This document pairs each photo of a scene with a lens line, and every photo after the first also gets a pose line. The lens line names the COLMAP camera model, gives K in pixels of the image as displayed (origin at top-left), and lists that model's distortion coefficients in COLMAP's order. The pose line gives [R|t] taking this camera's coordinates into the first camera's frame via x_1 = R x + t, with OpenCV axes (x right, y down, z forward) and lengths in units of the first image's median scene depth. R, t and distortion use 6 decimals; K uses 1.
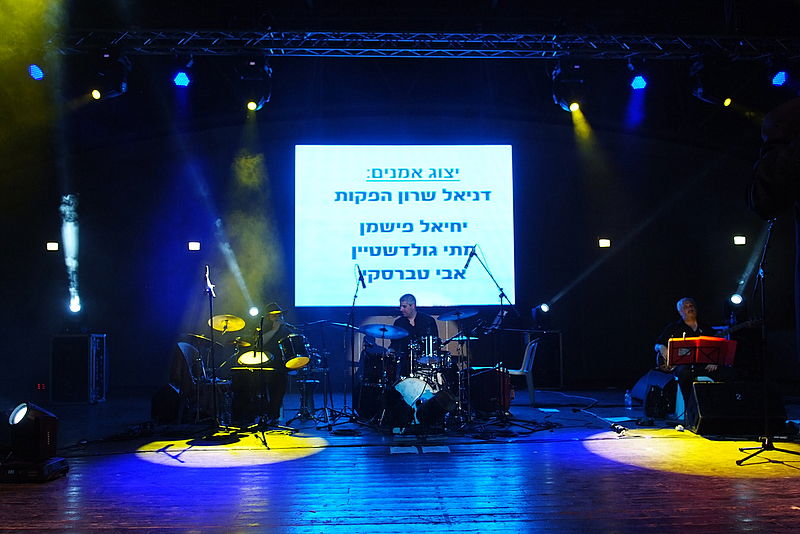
lens RADIAL K [[712.7, 0, 405.8], [0, 712.7, 292.1], [0, 0, 1]] dist [0.000792, -0.073655]
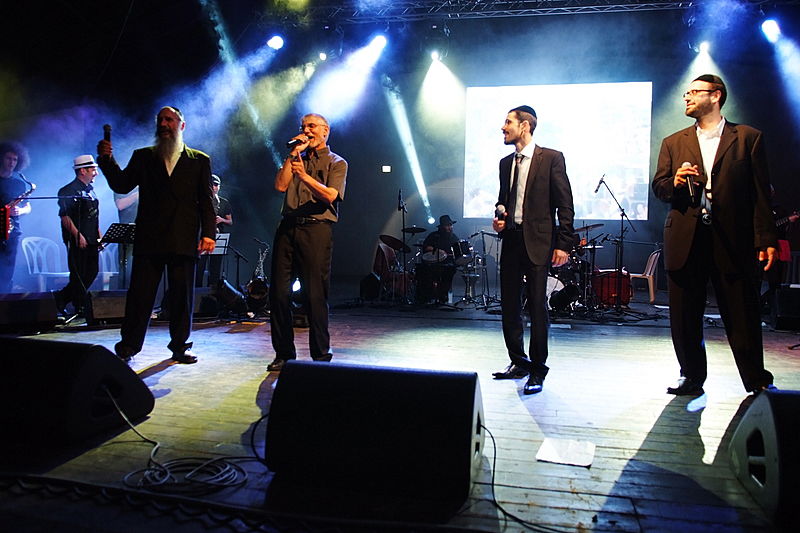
lens RADIAL K [[612.0, 0, 400.0], [0, 612.0, 266.5], [0, 0, 1]] dist [-0.002258, -0.062723]
pose [[0.966781, 0.040322, -0.252404, 0.028125], [-0.014318, 0.994471, 0.104028, -0.011132], [0.255203, -0.096959, 0.962014, -0.167677]]
